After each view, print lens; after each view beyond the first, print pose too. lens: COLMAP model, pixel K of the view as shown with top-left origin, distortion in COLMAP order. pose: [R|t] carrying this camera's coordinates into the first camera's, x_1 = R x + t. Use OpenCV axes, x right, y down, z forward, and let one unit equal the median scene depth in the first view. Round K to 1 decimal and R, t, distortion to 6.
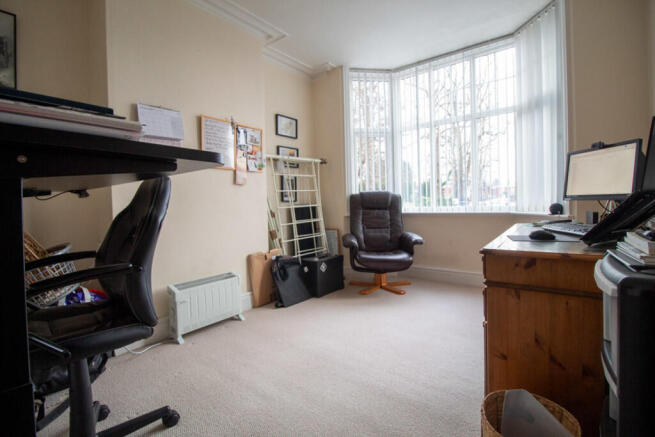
lens RADIAL K [[304.4, 0, 328.1], [0, 304.4, 214.9], [0, 0, 1]] dist [-0.017883, -0.002126]
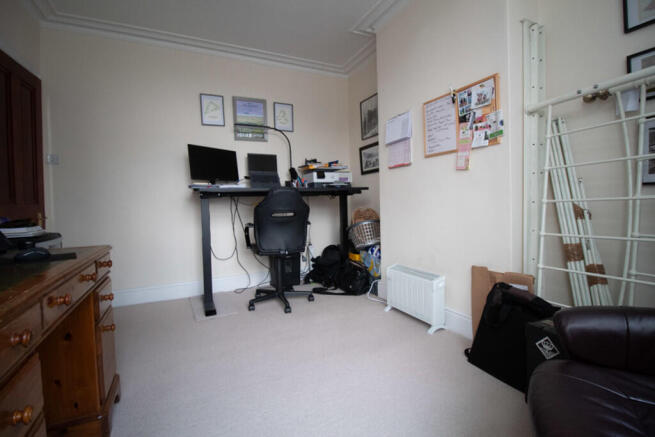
lens RADIAL K [[304.4, 0, 328.1], [0, 304.4, 216.9], [0, 0, 1]] dist [-0.017883, -0.002126]
pose [[-0.439858, 0.078526, -0.894628, 0.512684], [0.006001, 0.996405, 0.084509, -0.046929], [0.898047, 0.031803, -0.438747, 0.989117]]
